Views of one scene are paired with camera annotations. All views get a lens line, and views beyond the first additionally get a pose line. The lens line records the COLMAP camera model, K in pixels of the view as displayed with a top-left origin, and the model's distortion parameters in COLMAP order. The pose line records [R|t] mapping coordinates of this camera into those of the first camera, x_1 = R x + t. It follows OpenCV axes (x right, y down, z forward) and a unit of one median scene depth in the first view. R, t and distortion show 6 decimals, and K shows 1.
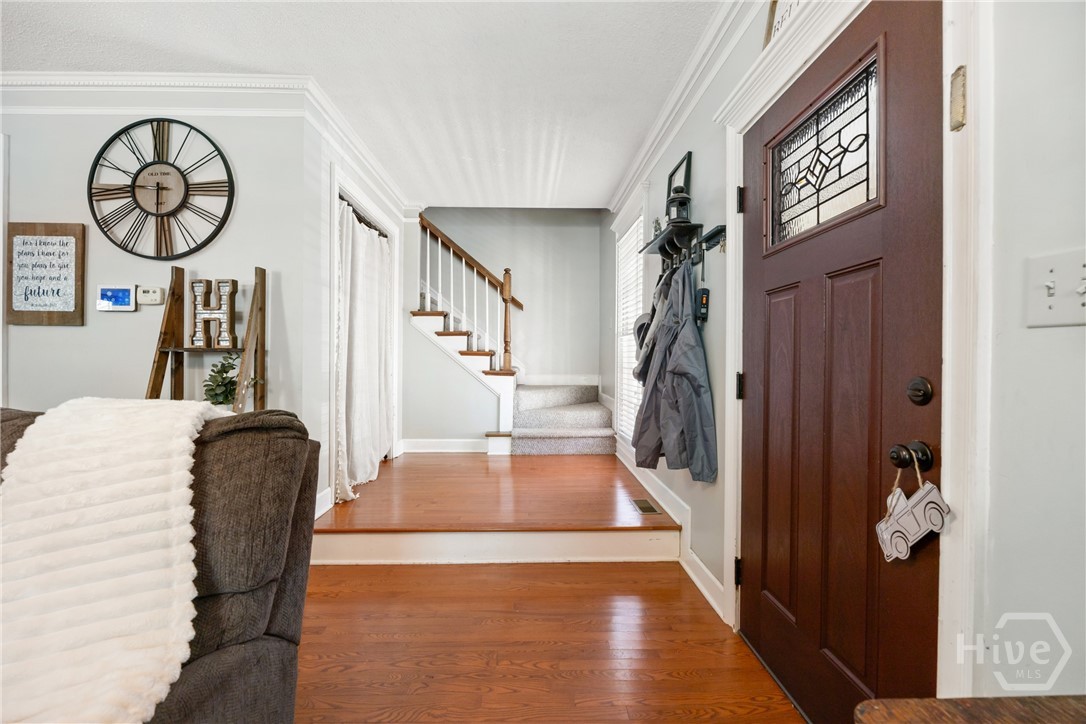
lens RADIAL K [[458.9, 0, 542.6], [0, 458.9, 358.1], [0, 0, 1]] dist [-0.004129, 0.000008]
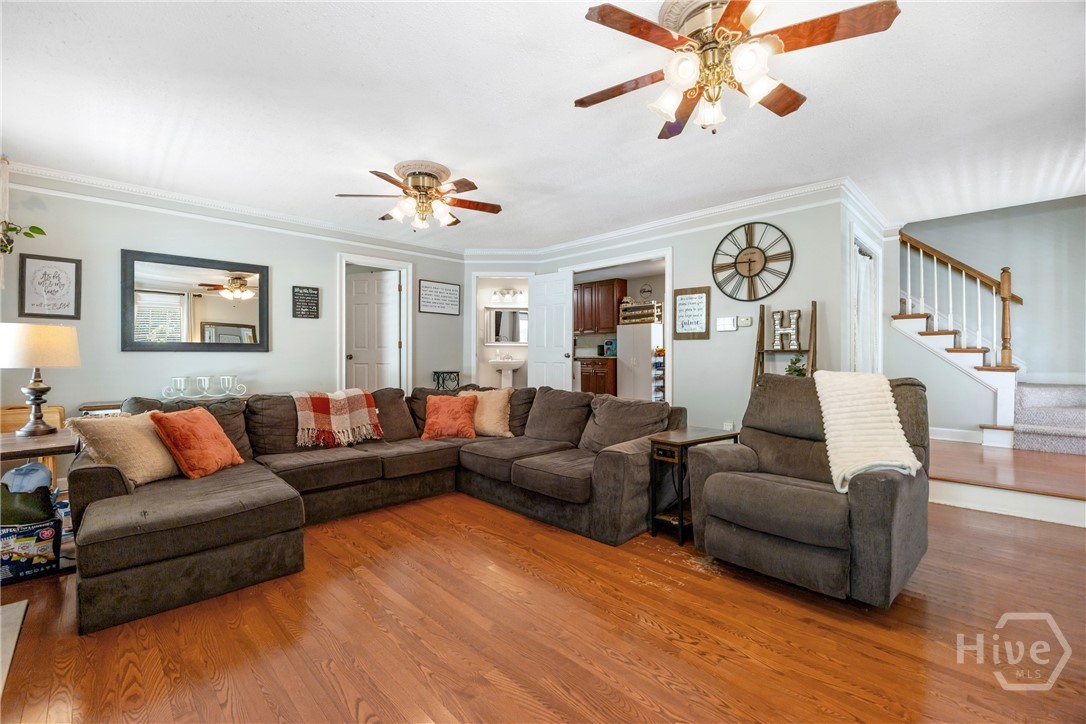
lens RADIAL K [[458.9, 0, 546.5], [0, 458.9, 355.0], [0, 0, 1]] dist [-0.004129, 0.000008]
pose [[0.687749, -0.005539, -0.725928, -0.076735], [0.004261, 0.999984, -0.003593, 0.000067], [0.725936, -0.000622, 0.687762, -0.819922]]
